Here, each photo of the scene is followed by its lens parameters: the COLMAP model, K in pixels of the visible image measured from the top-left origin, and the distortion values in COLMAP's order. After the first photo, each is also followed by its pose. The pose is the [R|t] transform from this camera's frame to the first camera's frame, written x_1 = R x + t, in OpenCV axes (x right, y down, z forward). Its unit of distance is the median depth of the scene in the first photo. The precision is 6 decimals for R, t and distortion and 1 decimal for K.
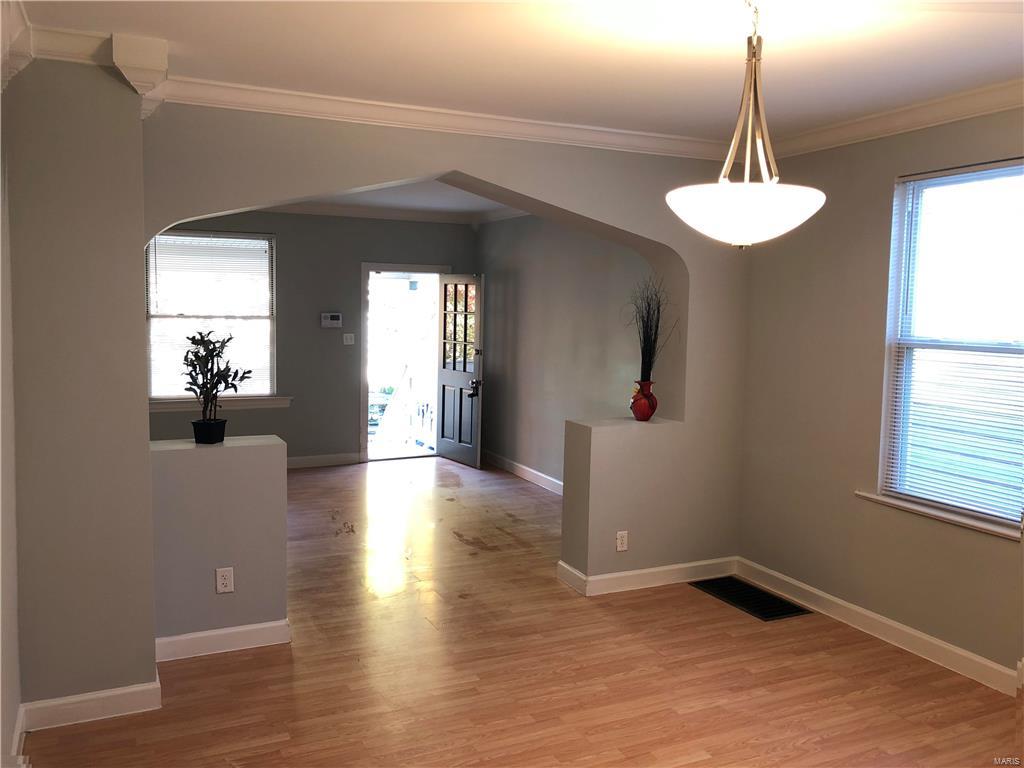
lens RADIAL K [[847.2, 0, 508.2], [0, 847.2, 382.8], [0, 0, 1]] dist [0.024041, -0.035849]
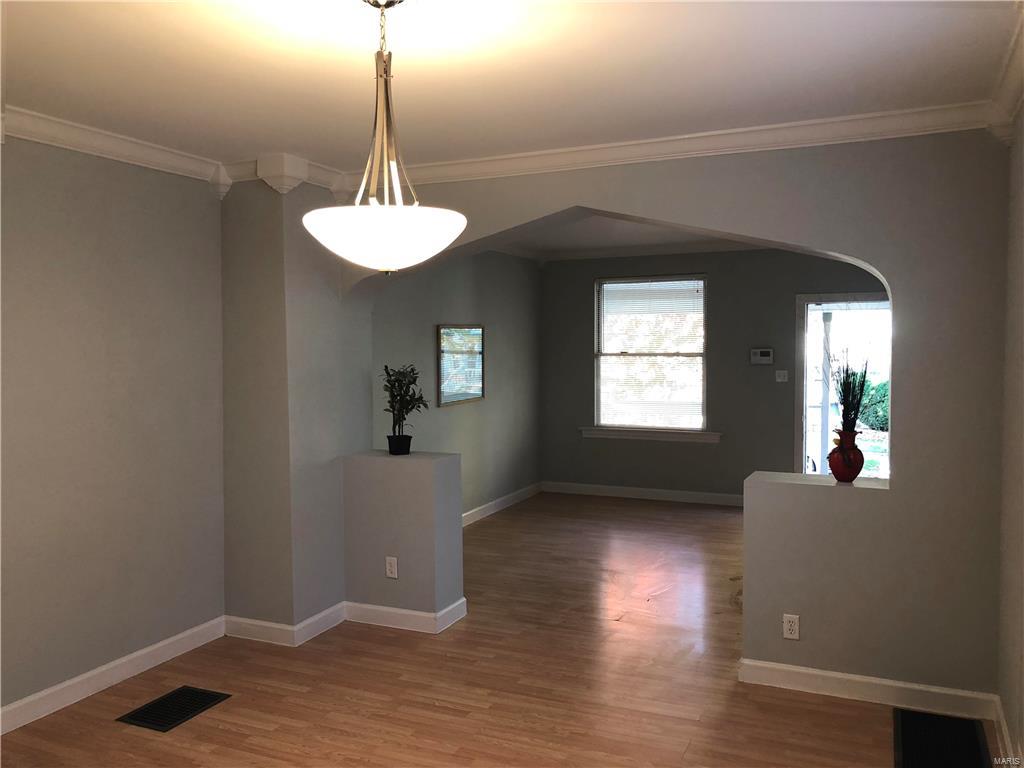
lens RADIAL K [[847.2, 0, 510.2], [0, 847.2, 382.8], [0, 0, 1]] dist [0.024041, -0.035849]
pose [[0.646186, 0.015523, -0.763022, 0.583311], [-0.050876, 0.998445, -0.022773, -0.012435], [0.761482, 0.053535, 0.645971, 0.268312]]
